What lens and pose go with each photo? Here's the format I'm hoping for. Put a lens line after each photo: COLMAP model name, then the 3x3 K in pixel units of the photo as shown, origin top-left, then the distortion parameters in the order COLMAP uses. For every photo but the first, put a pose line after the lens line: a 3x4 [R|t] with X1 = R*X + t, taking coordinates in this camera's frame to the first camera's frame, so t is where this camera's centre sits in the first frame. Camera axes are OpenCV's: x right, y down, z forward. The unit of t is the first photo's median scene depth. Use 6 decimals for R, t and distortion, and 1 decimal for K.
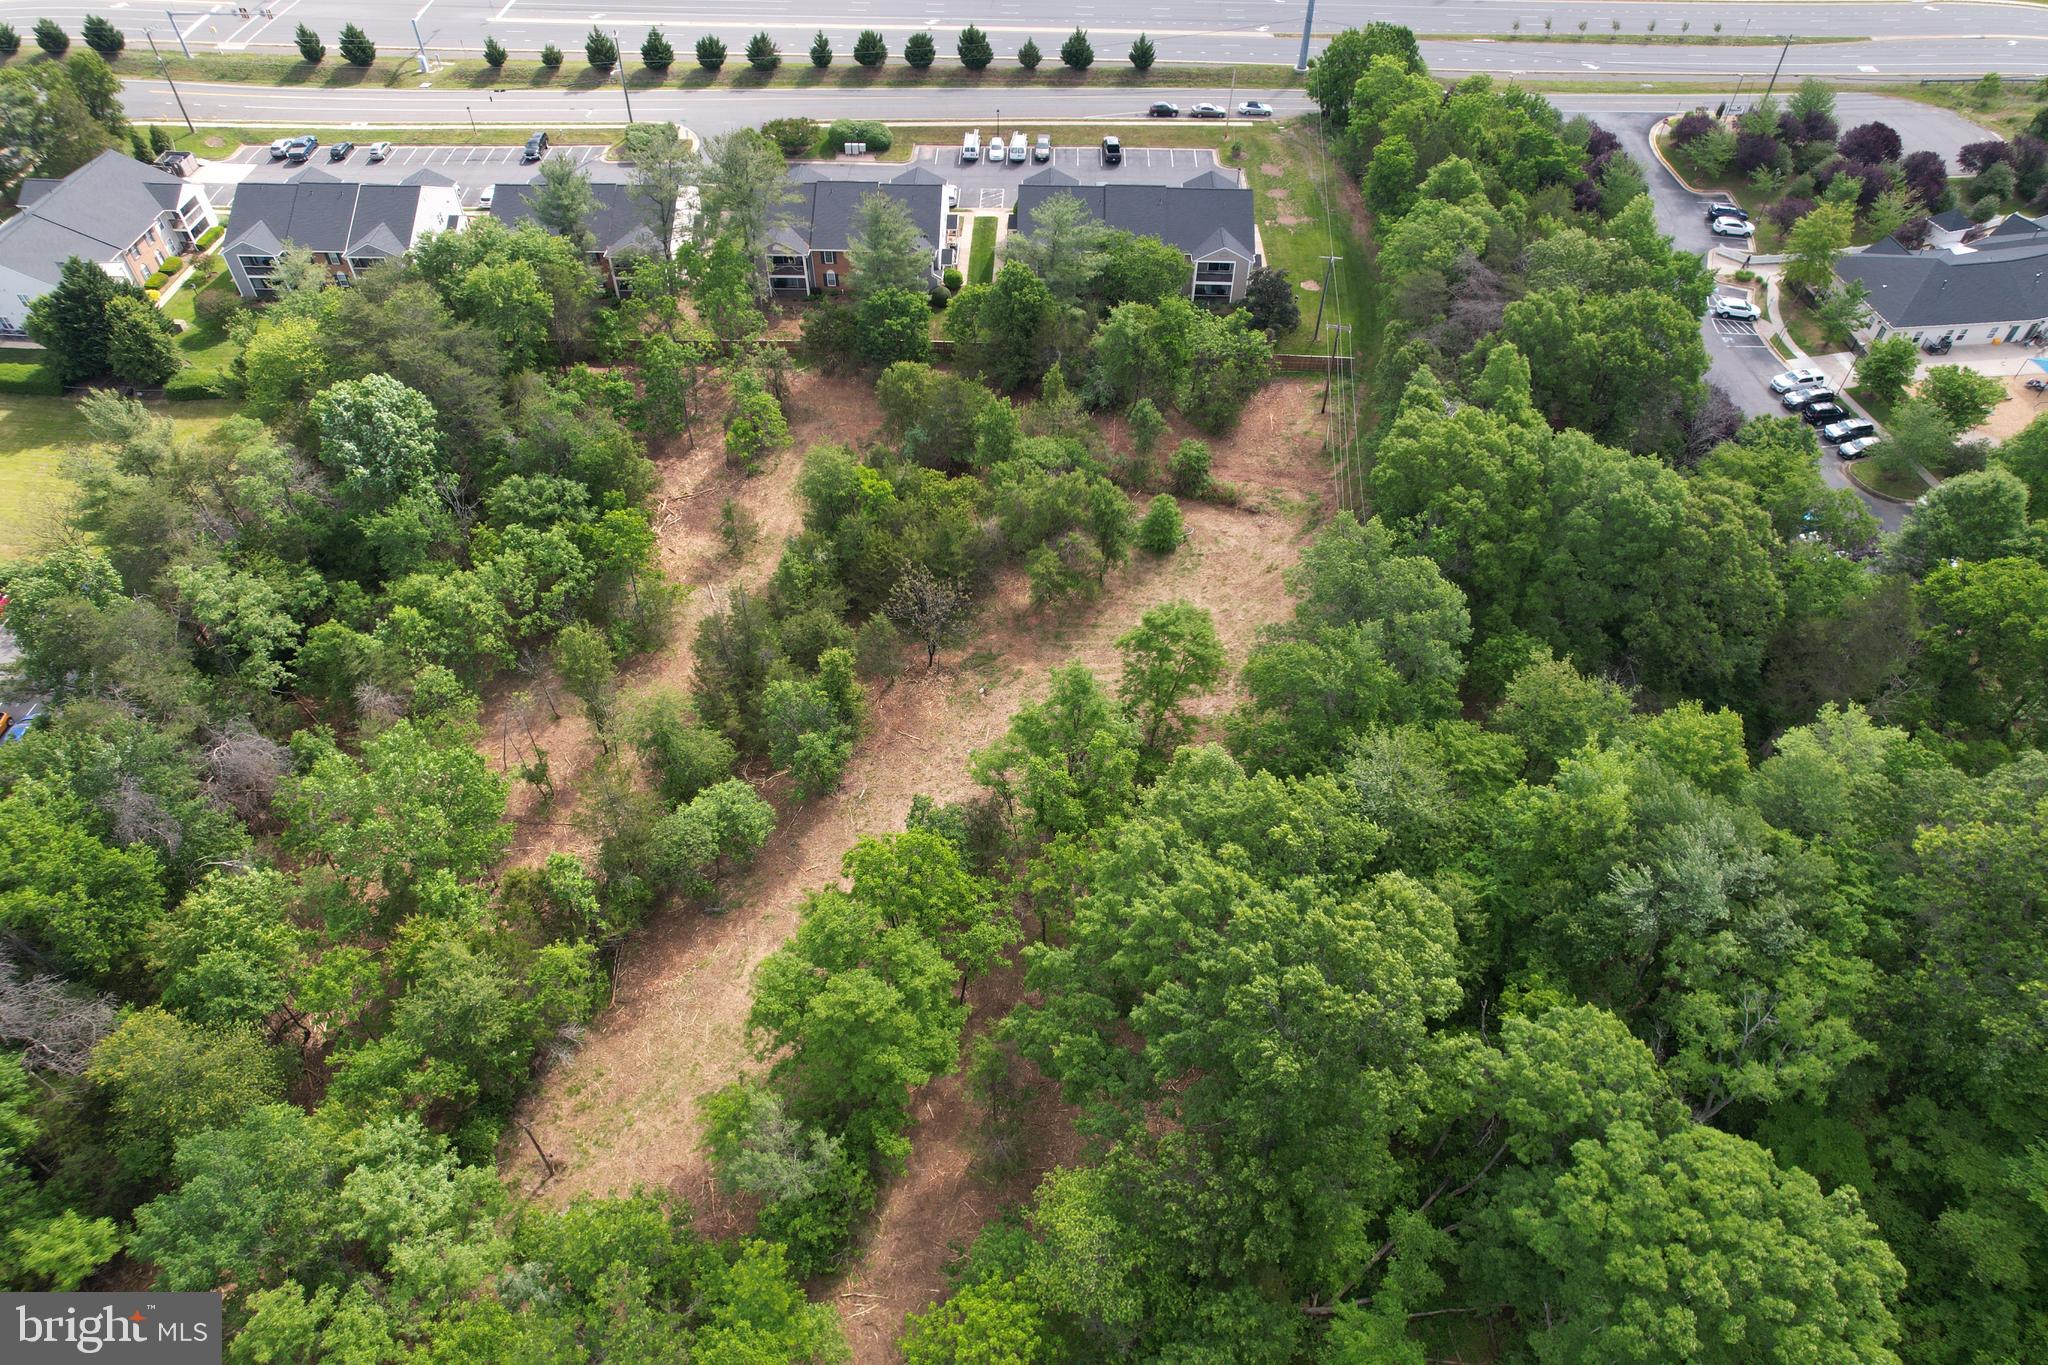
lens RADIAL K [[1306.1, 0, 1027.7], [0, 1306.1, 702.8], [0, 0, 1]] dist [-0.074700, 0.063348]
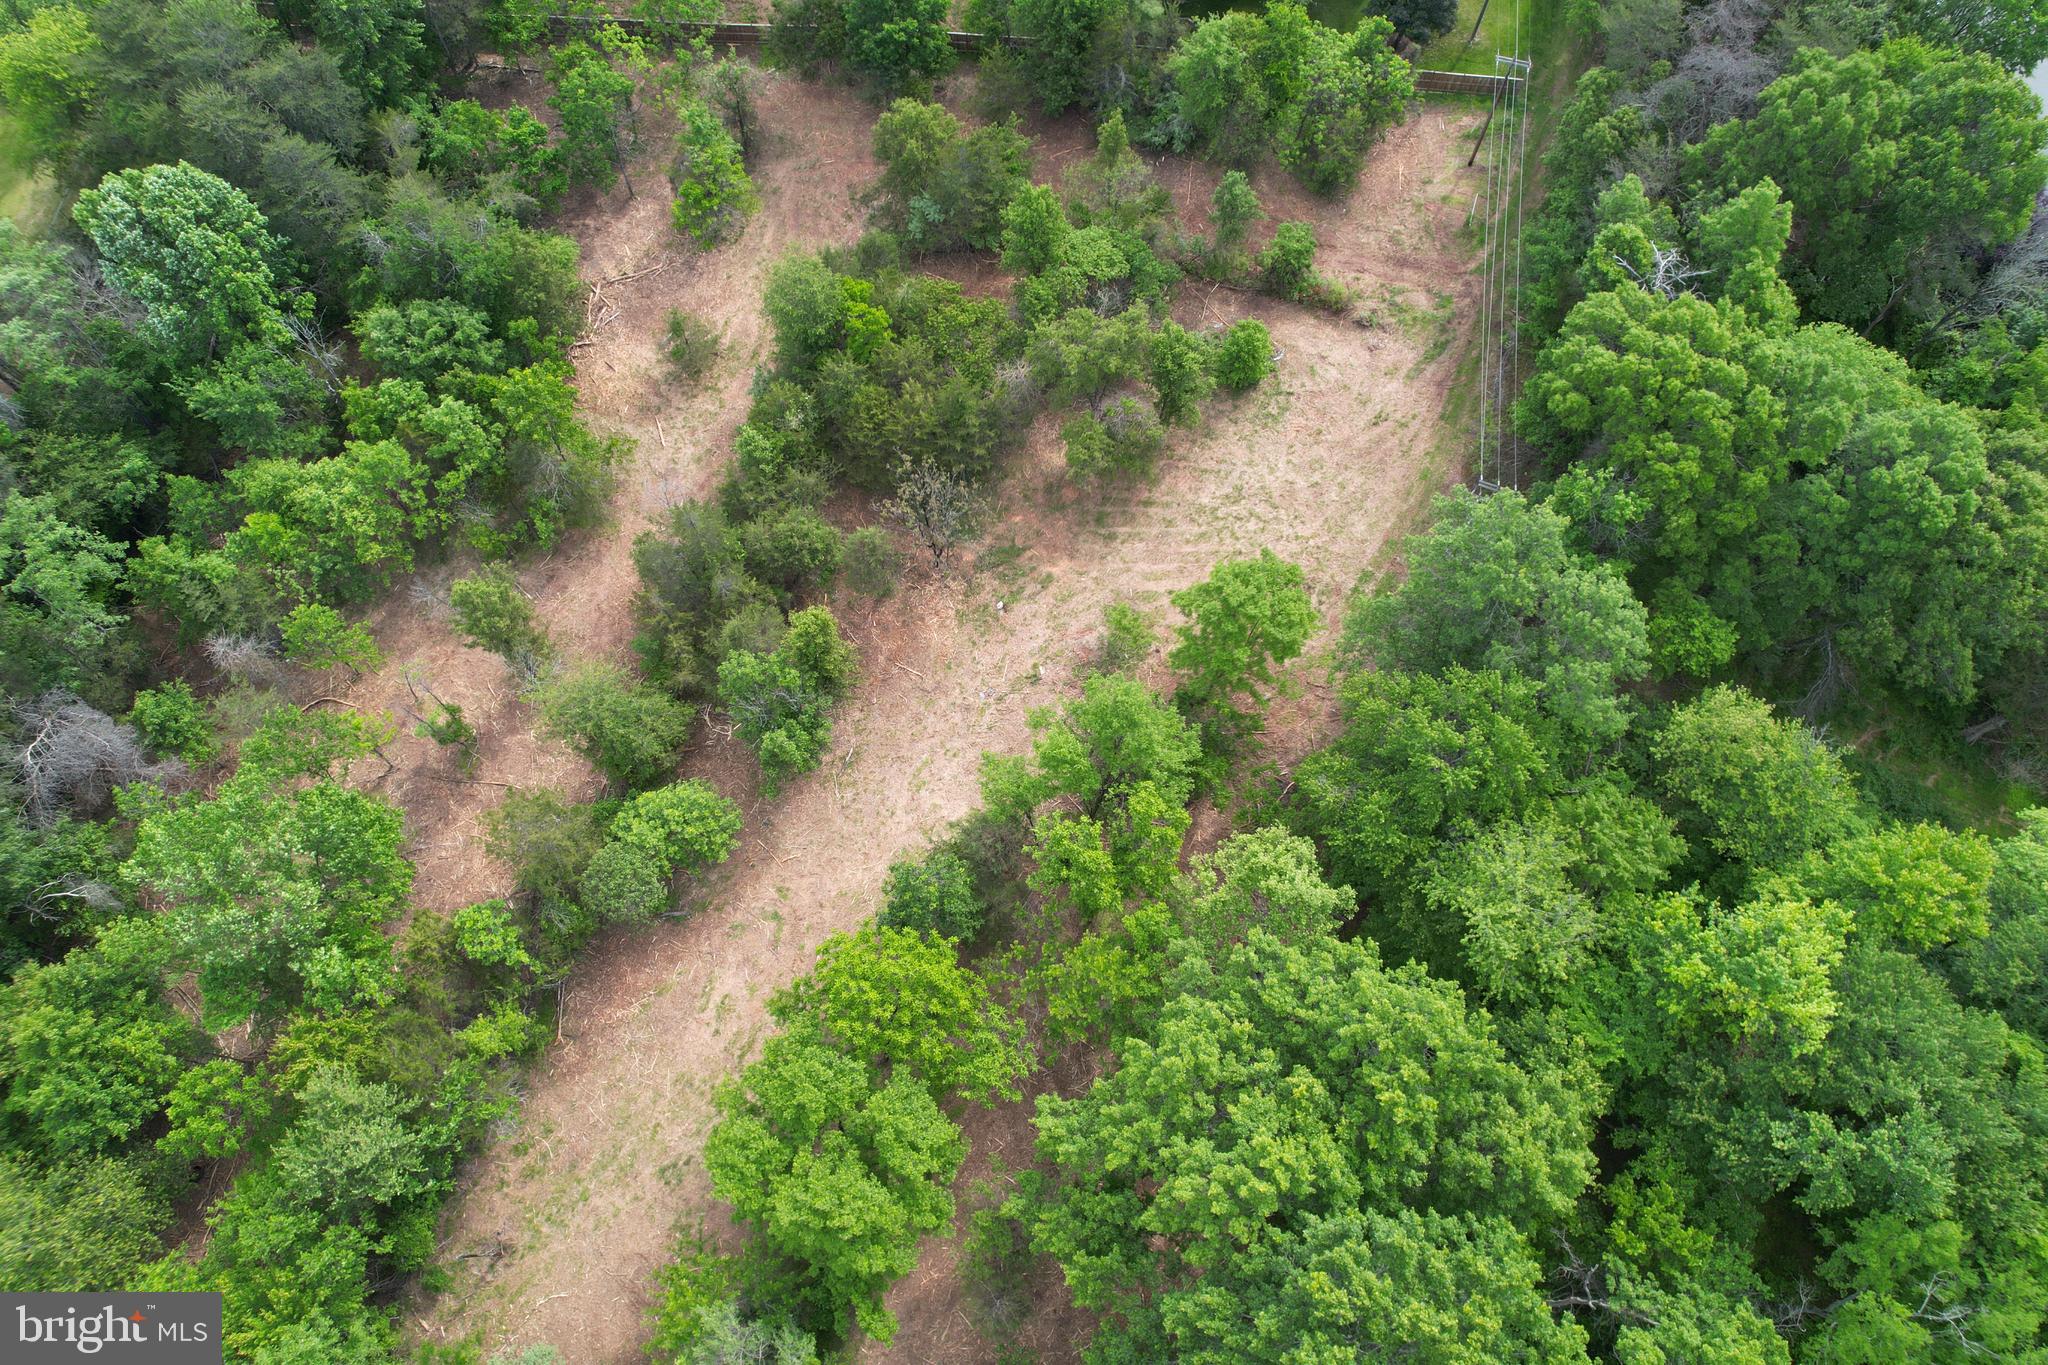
lens RADIAL K [[1317.3, 0, 1025.3], [0, 1317.3, 693.7], [0, 0, 1]] dist [-0.077634, 0.066527]
pose [[0.998989, 0.042707, -0.014006, -0.005175], [-0.034767, 0.931768, 0.361385, -0.201882], [0.028484, -0.360533, 0.932311, 0.186452]]
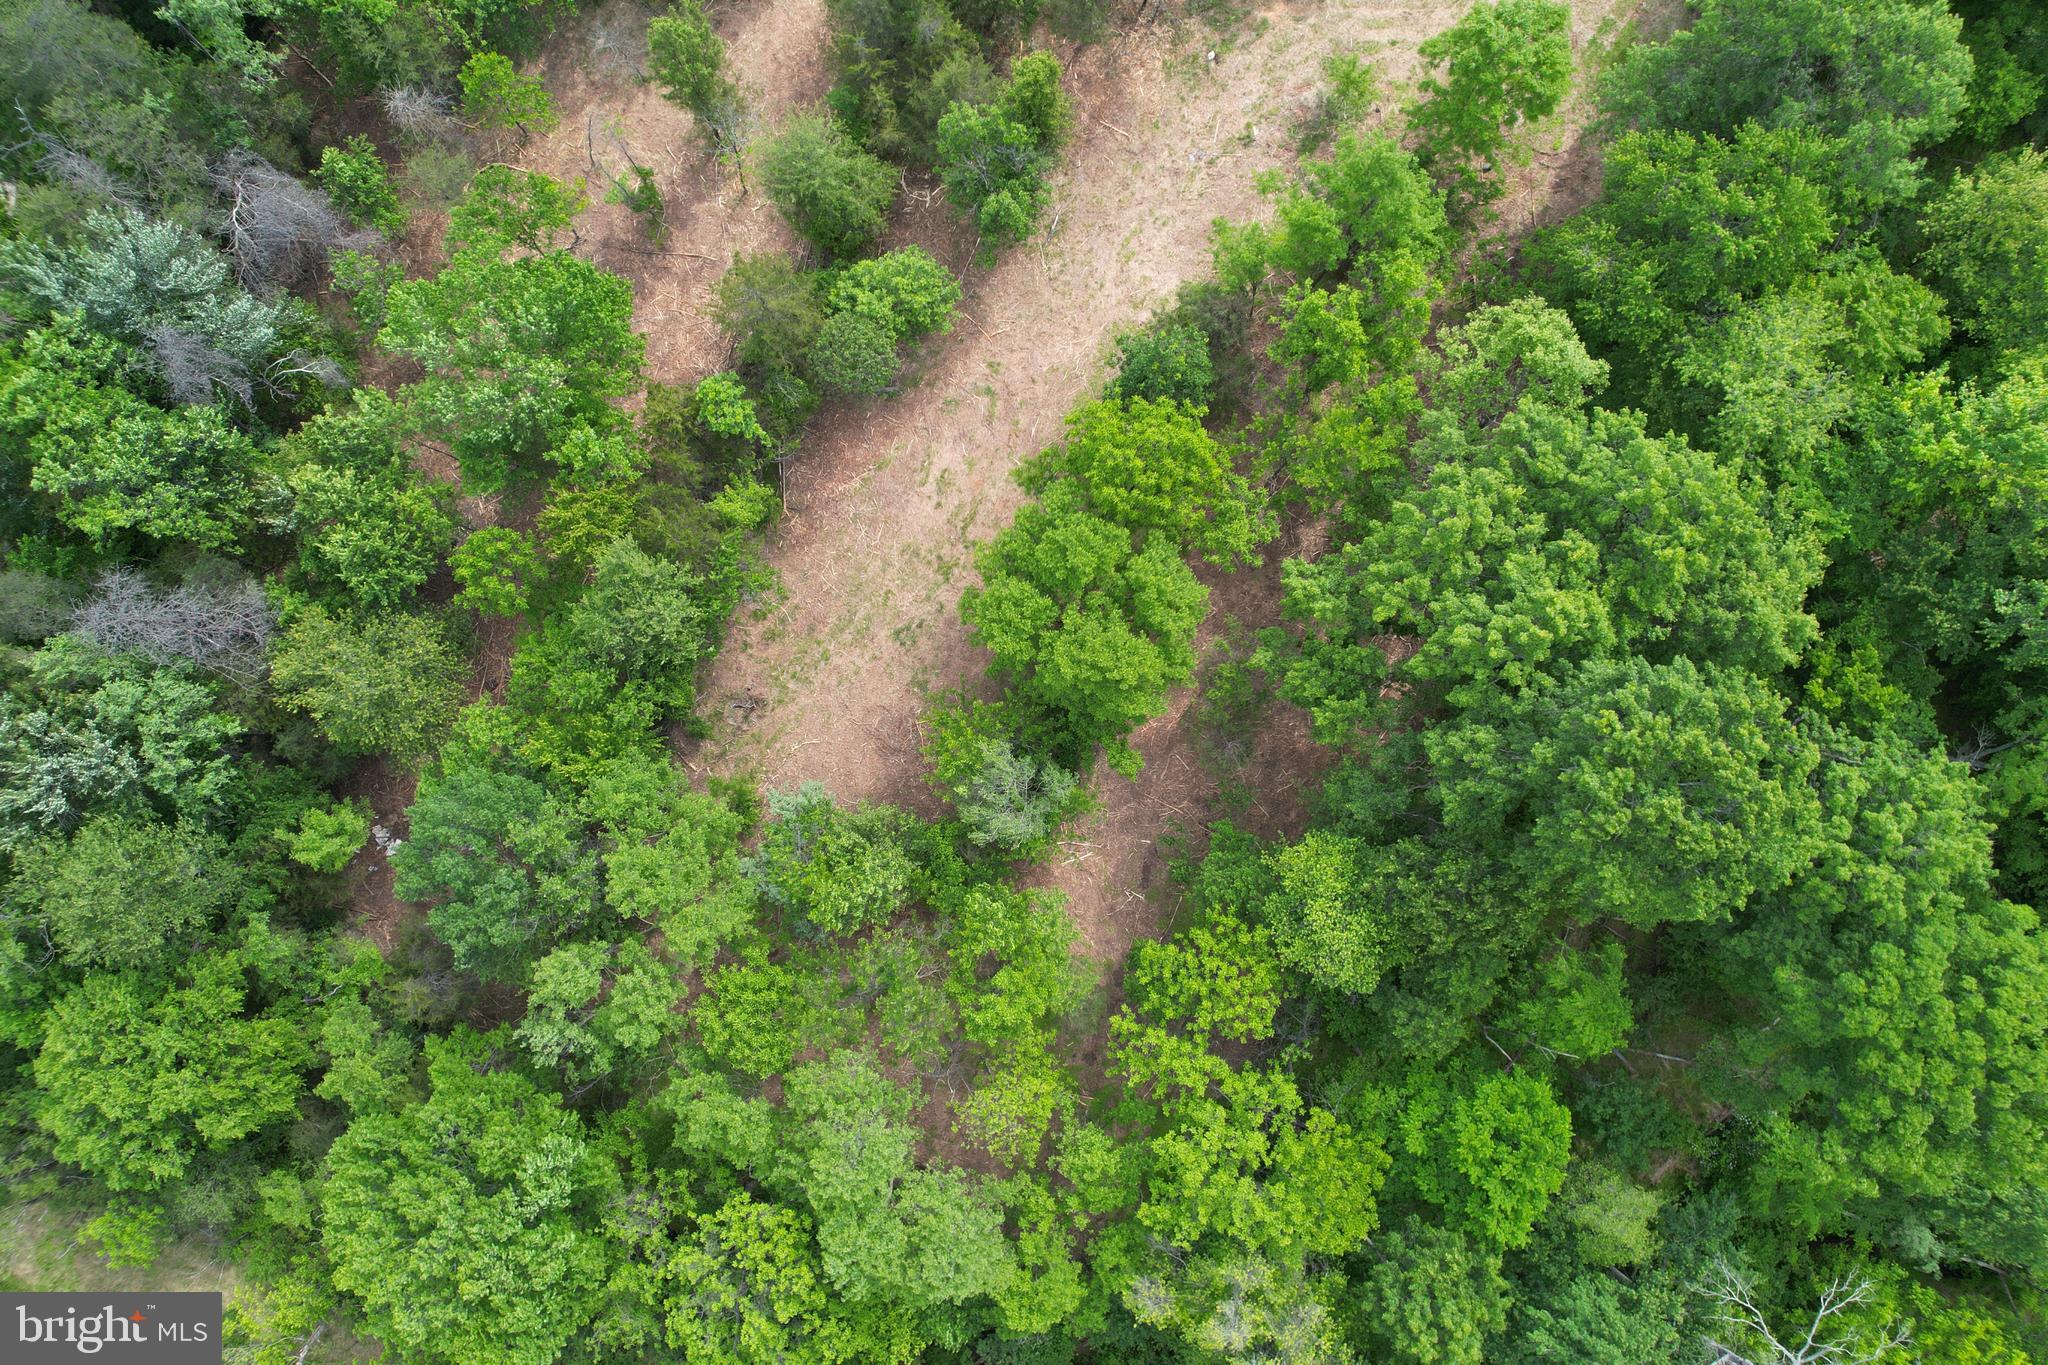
lens RADIAL K [[1306.1, 0, 1027.7], [0, 1306.1, 702.8], [0, 0, 1]] dist [-0.074700, 0.063348]
pose [[0.998725, 0.050366, -0.003458, -0.095493], [-0.034594, 0.732645, 0.679732, -0.187286], [0.036769, -0.678745, 0.733453, 0.172893]]
